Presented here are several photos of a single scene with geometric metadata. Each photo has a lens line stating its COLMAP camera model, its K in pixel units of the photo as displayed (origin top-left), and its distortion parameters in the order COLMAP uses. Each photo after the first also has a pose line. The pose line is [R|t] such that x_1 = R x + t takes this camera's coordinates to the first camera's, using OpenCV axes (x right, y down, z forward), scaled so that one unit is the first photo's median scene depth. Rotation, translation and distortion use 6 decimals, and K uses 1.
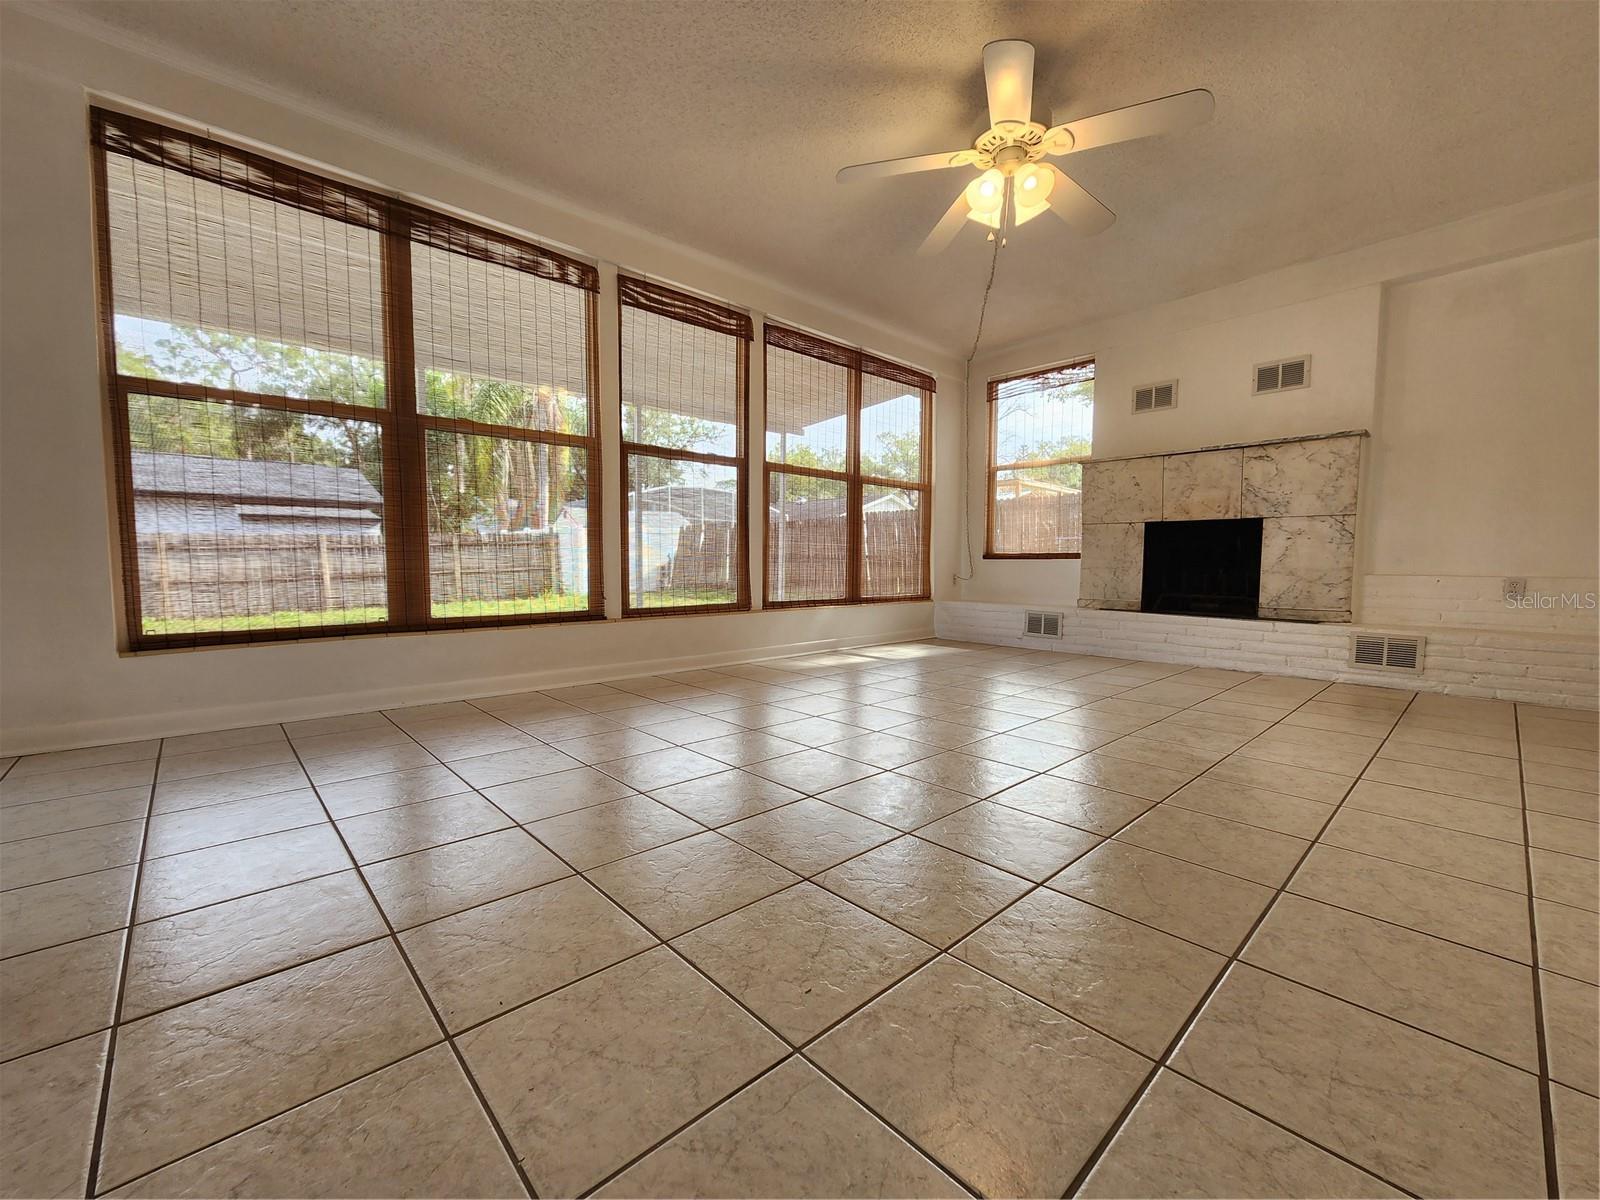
lens RADIAL K [[649.8, 0, 744.3], [0, 649.8, 601.1], [0, 0, 1]] dist [-0.001884, -0.000164]
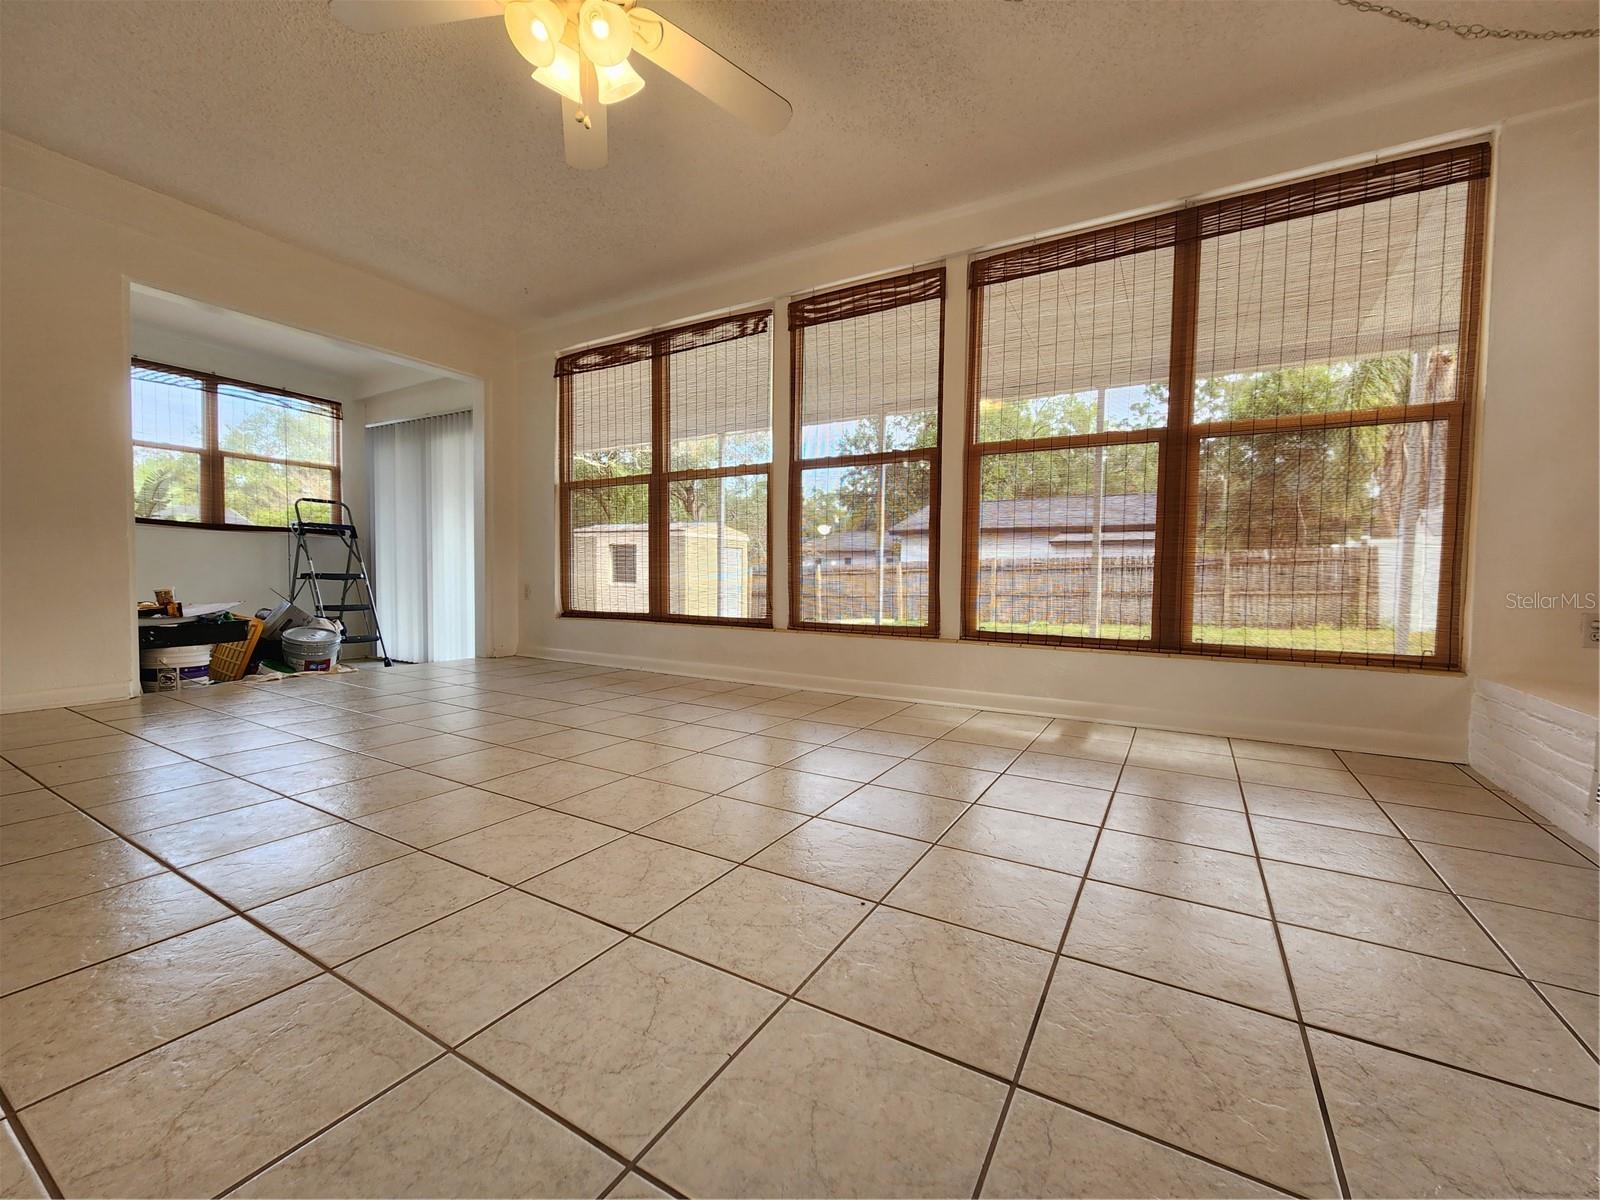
lens RADIAL K [[648.4, 0, 800.0], [0, 648.4, 600.0], [0, 0, 1]] dist [-0.000474, 0.000089]
pose [[0.328189, 0.036793, -0.943895, 0.625258], [-0.069954, 0.997444, 0.014557, -0.029059], [0.942018, 0.061252, 0.329924, 0.528314]]
